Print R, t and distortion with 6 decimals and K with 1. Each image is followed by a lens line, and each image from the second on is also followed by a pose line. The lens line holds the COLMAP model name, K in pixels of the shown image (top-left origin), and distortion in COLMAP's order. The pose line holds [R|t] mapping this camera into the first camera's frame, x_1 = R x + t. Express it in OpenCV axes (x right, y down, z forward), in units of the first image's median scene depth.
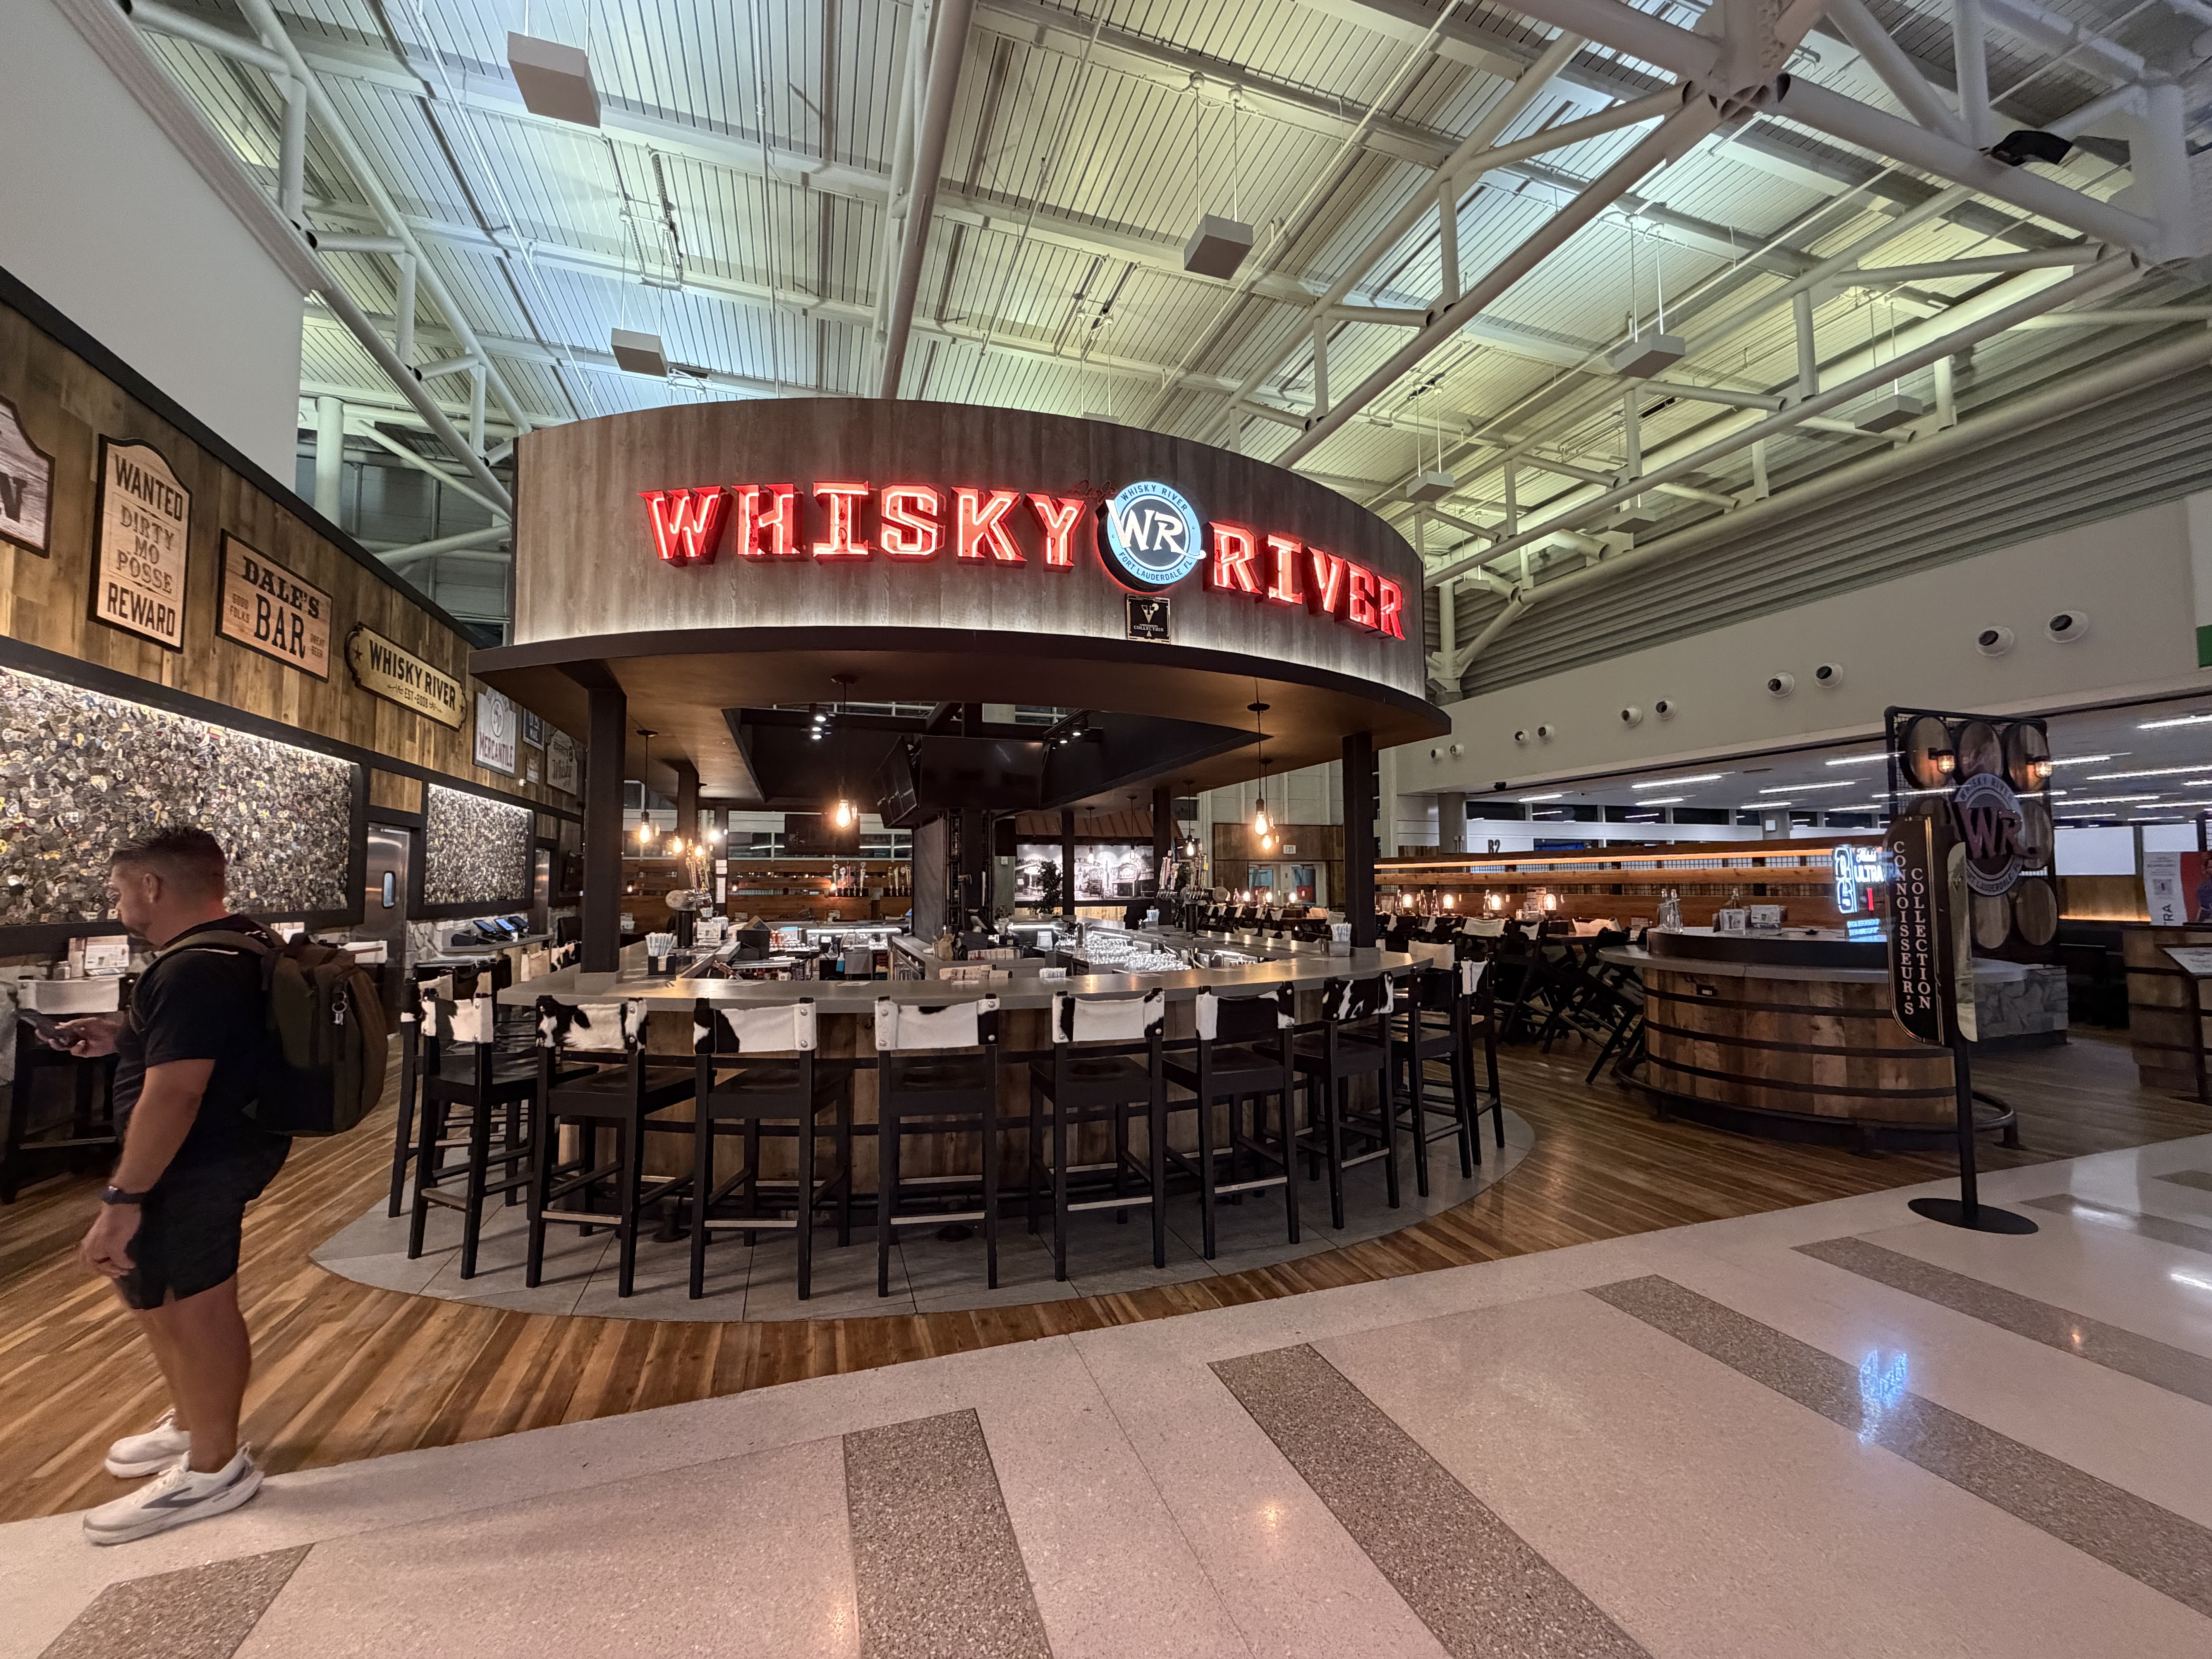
lens RADIAL K [[880.2, 0, 1102.6], [0, 880.2, 836.4], [0, 0, 1]] dist [0.001052, -0.000326]
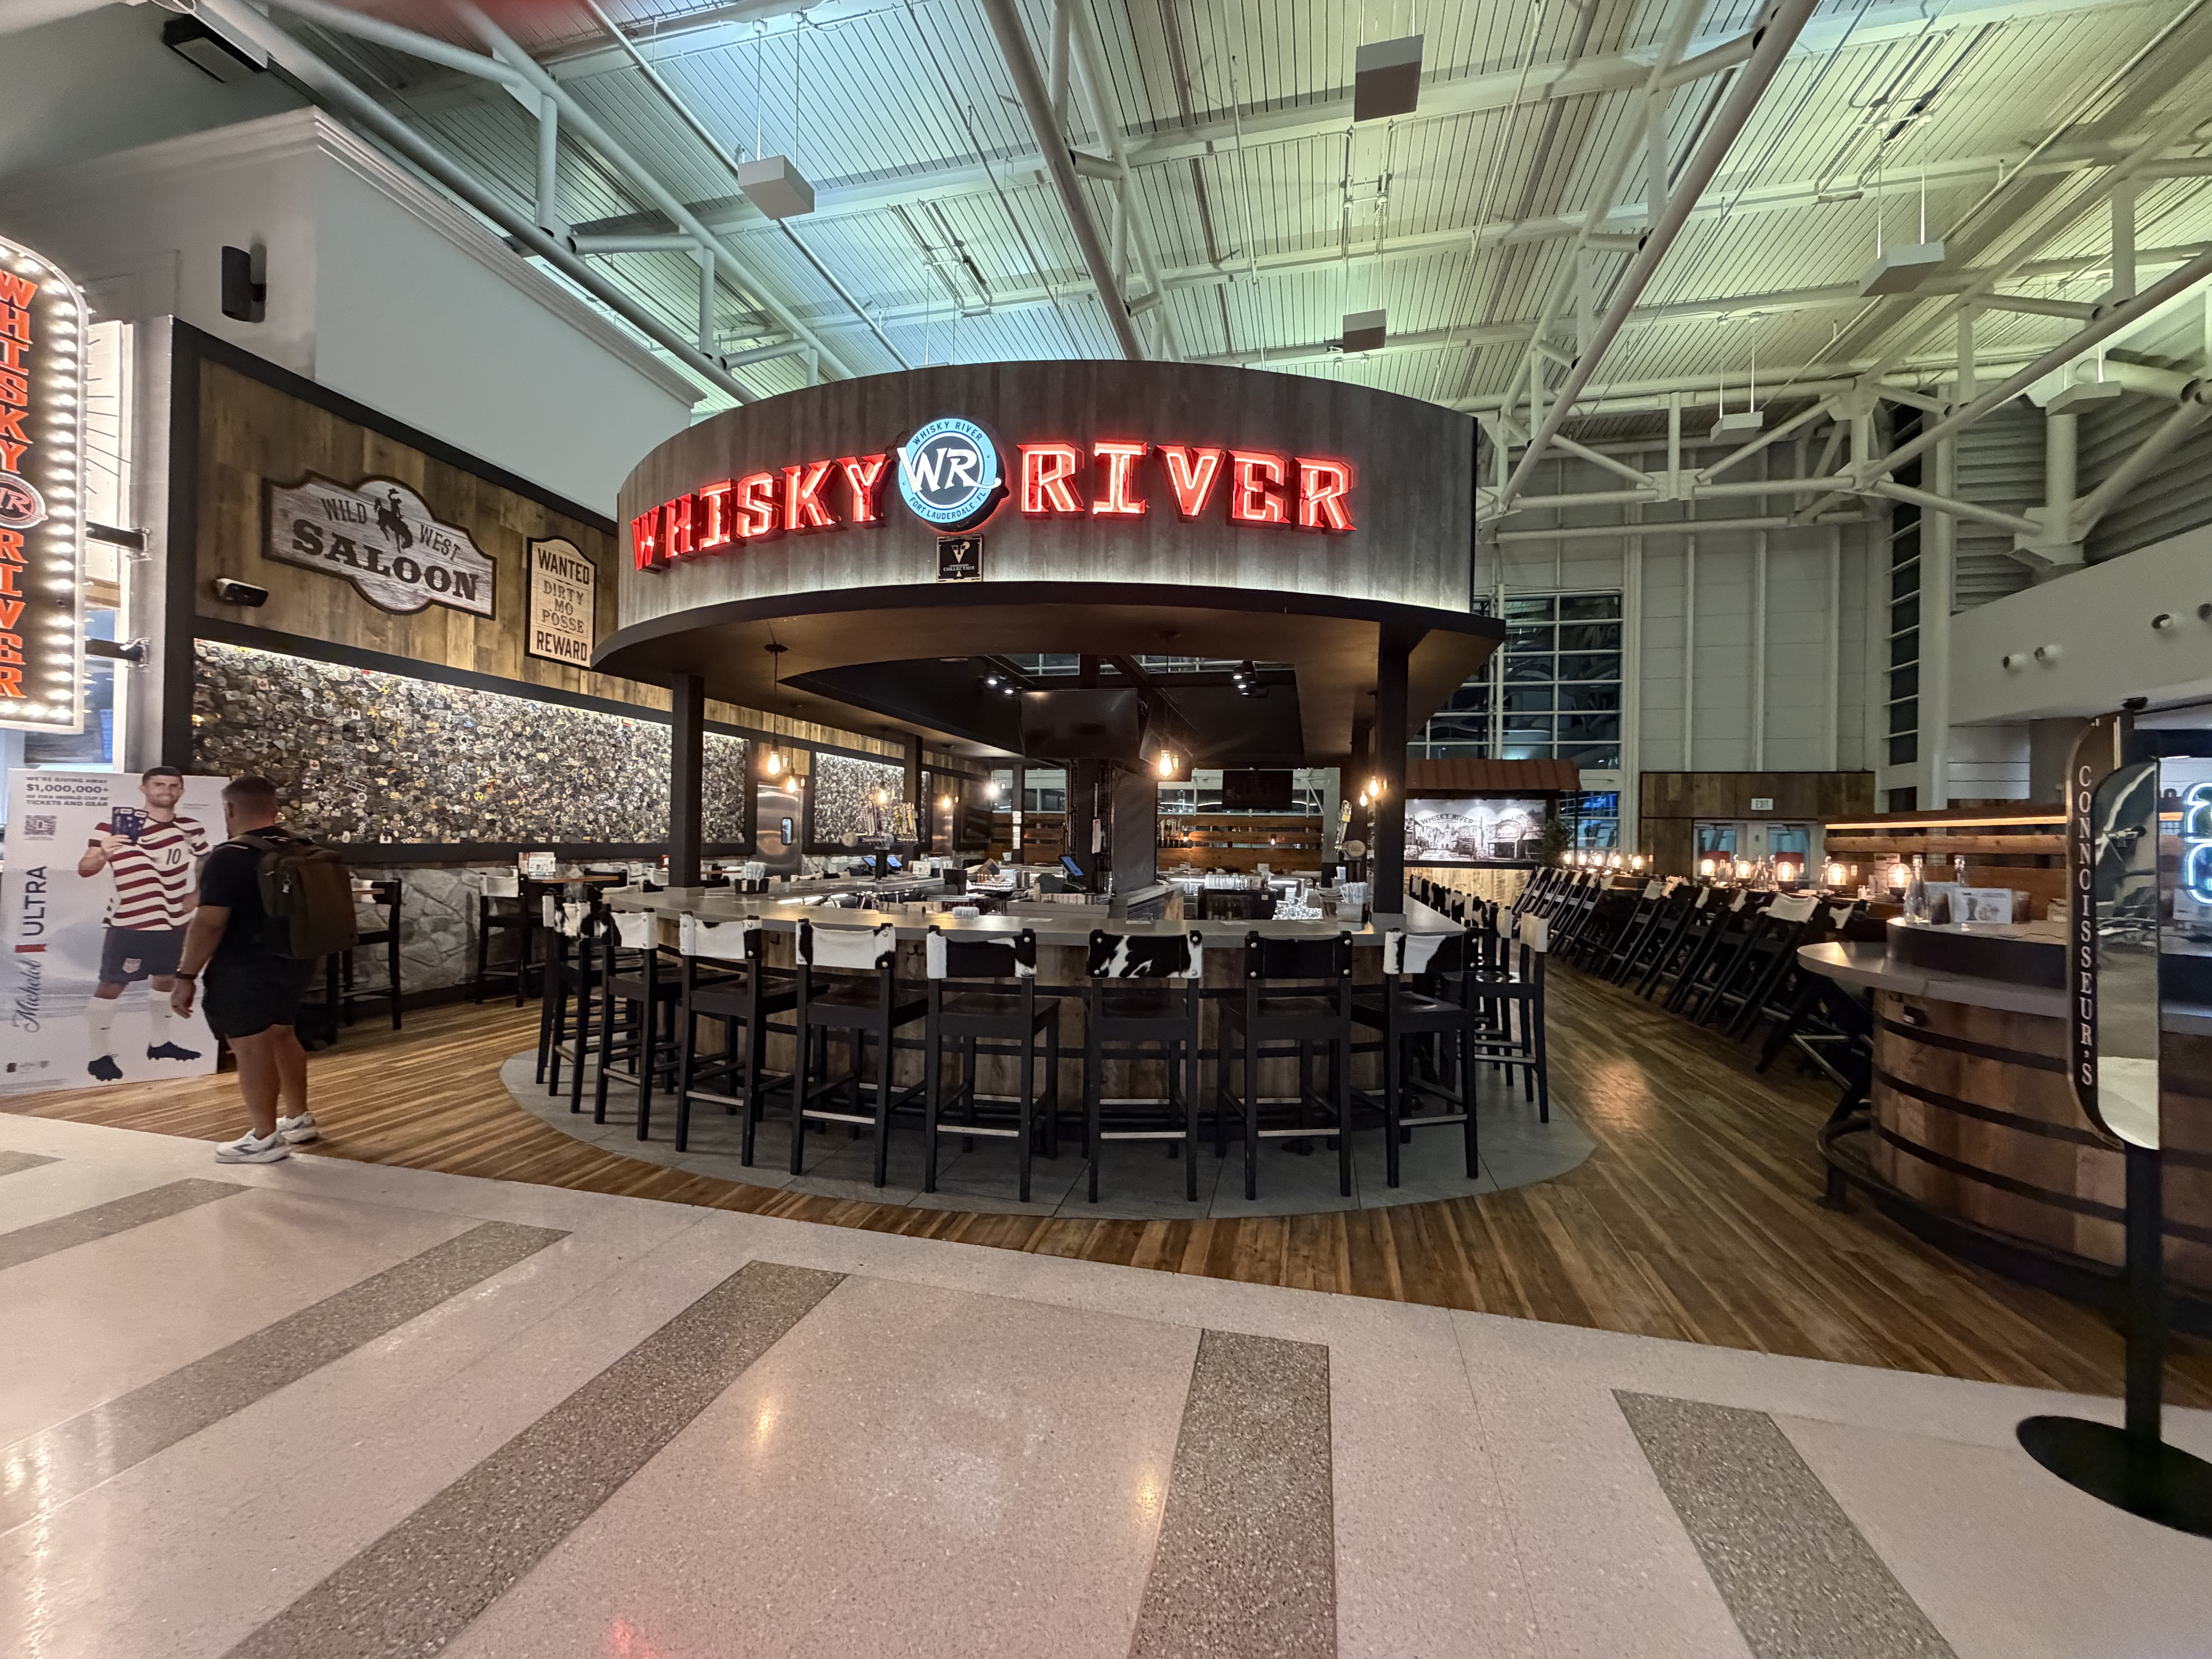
lens RADIAL K [[879.5, 0, 1099.2], [0, 879.5, 837.6], [0, 0, 1]] dist [0.000402, -0.000071]
pose [[0.843114, 0.019433, -0.537383, 0.525226], [0.006590, 0.998898, 0.046462, 0.016067], [0.537694, -0.042714, 0.842057, 0.170266]]
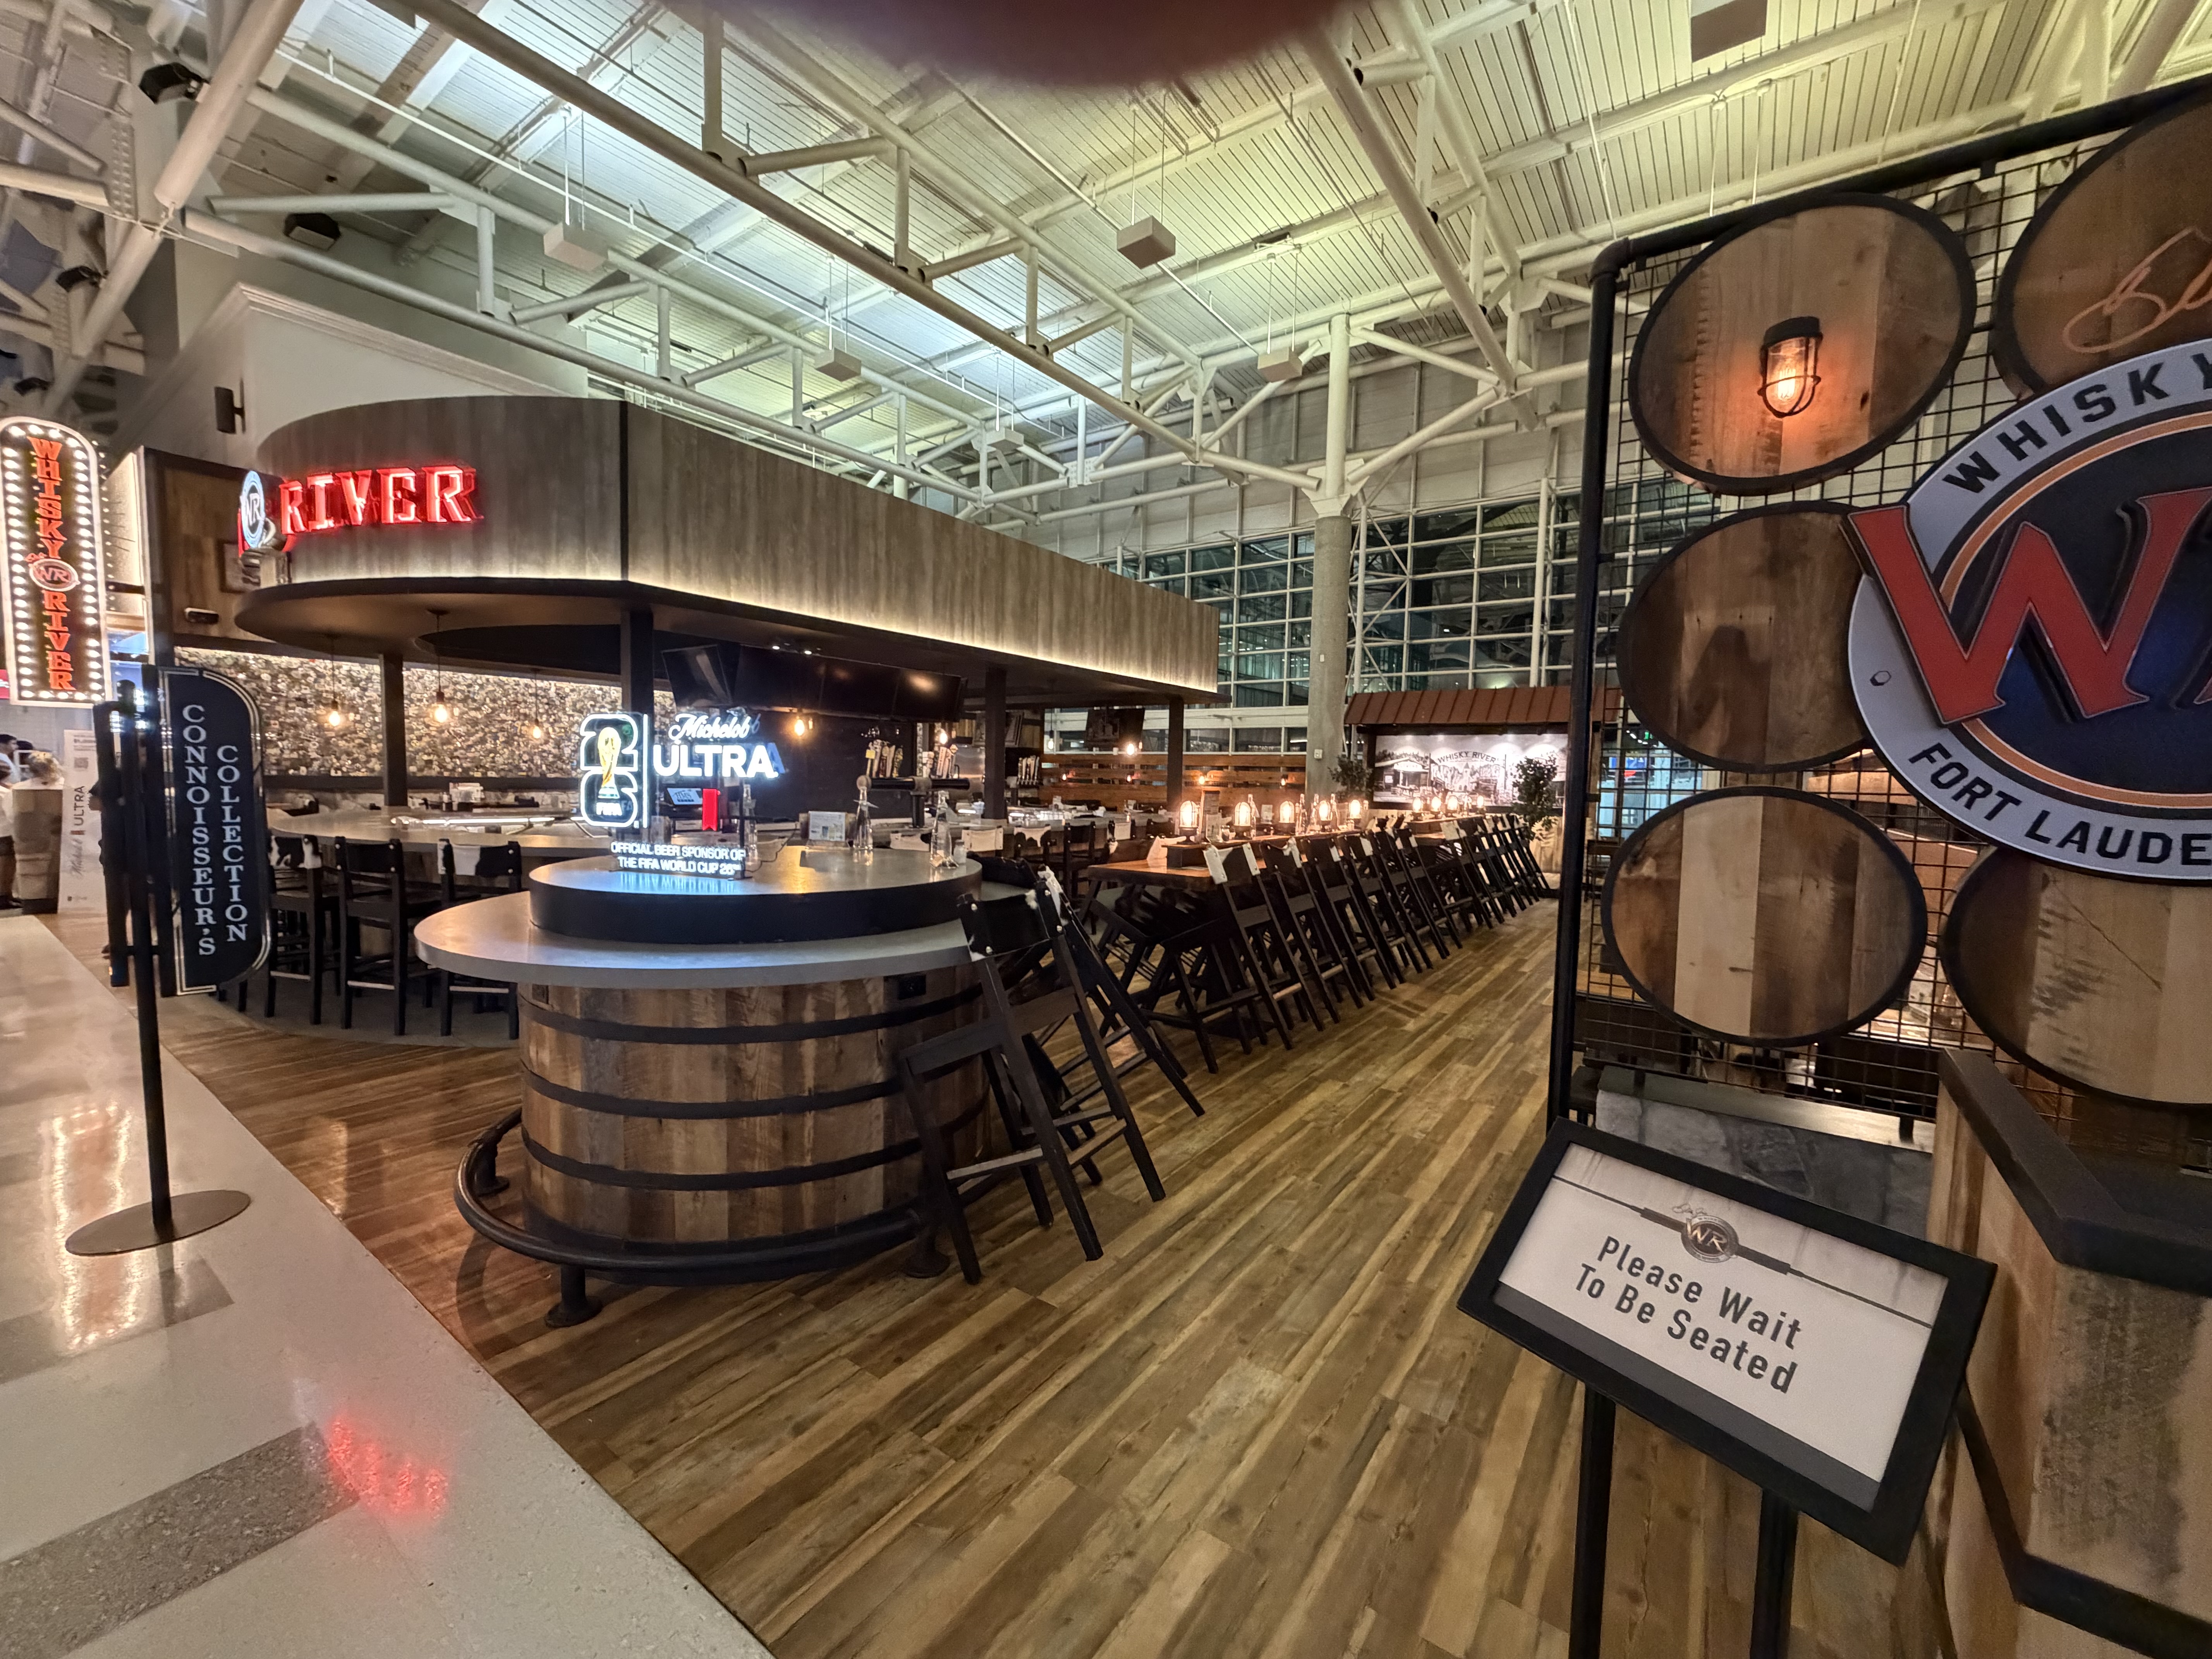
lens RADIAL K [[879.5, 0, 1099.2], [0, 879.5, 837.6], [0, 0, 1]] dist [0.000402, -0.000071]
pose [[0.582297, 0.076445, -0.809374, 1.434466], [0.018607, 0.994055, 0.107274, 0.035606], [0.812763, -0.077525, 0.577413, 0.880486]]
